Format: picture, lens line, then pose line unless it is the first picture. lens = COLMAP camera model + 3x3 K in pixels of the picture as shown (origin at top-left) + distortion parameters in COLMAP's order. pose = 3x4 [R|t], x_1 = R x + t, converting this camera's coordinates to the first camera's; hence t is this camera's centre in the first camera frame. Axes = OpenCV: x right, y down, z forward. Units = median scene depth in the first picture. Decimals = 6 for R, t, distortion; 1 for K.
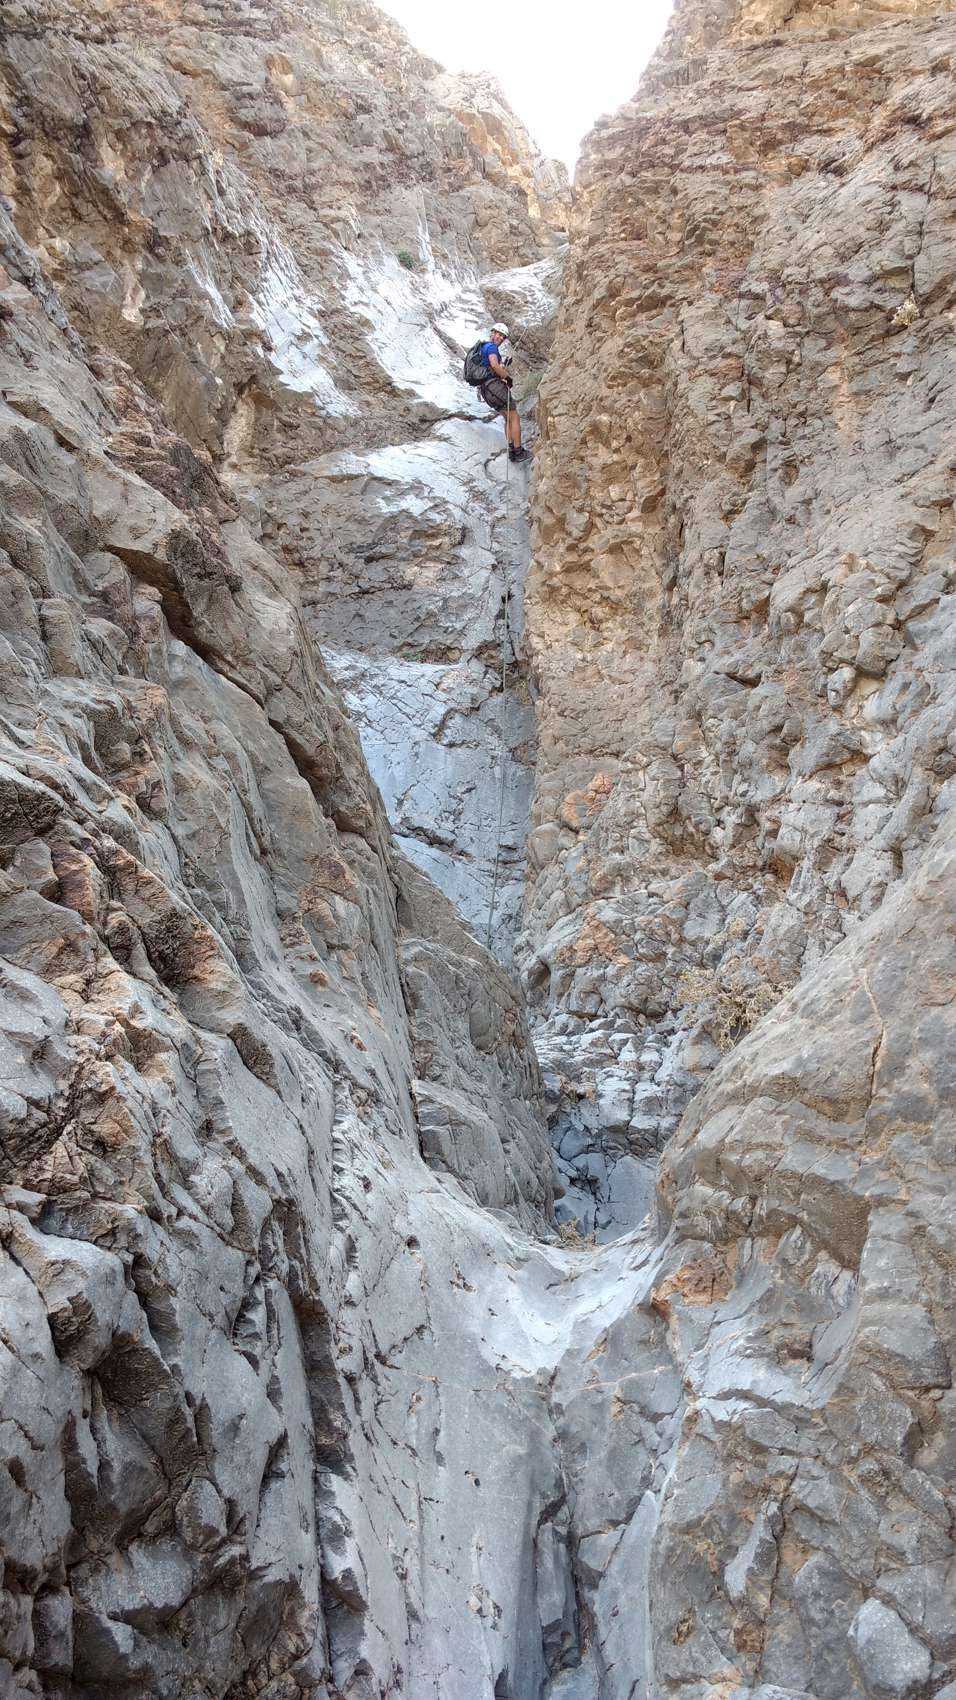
lens RADIAL K [[1271.5, 0, 477.7], [0, 1271.5, 852.2], [0, 0, 1]] dist [-0.020102, 0.063810]
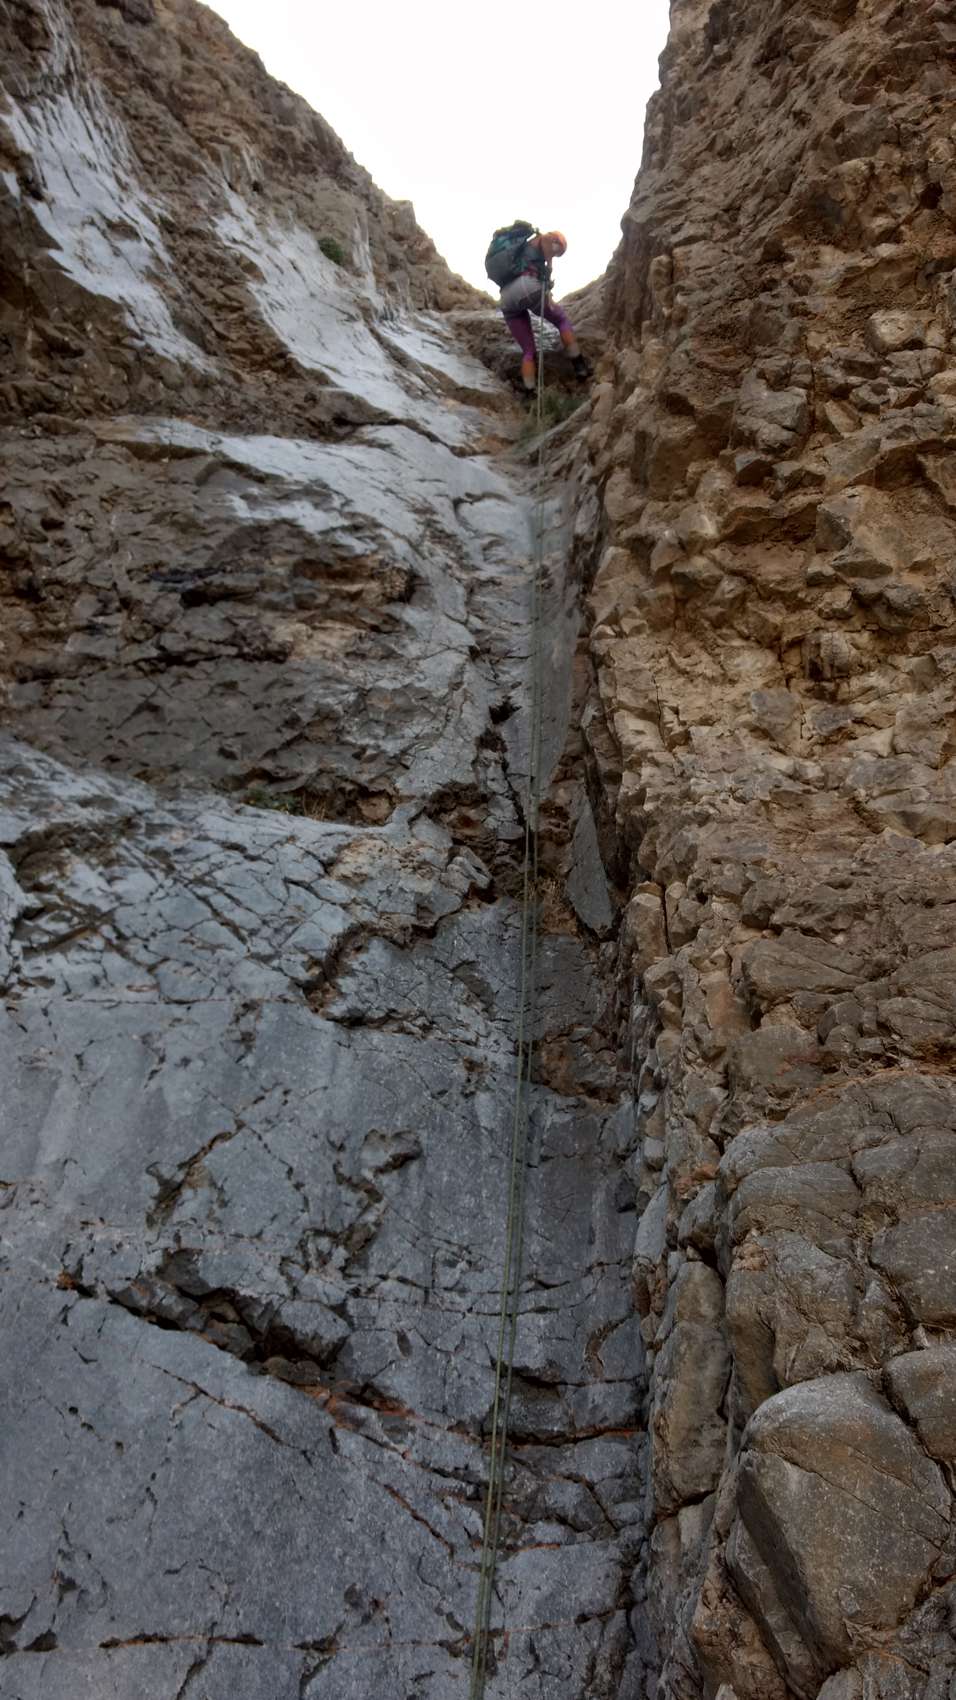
lens RADIAL K [[1328.2, 0, 511.2], [0, 1328.2, 860.2], [0, 0, 1]] dist [0.028363, 0.005898]
pose [[0.990680, 0.084552, 0.106793, -0.018777], [-0.055423, 0.966401, -0.250994, -0.034835], [-0.124426, 0.242736, 0.962080, 0.572680]]
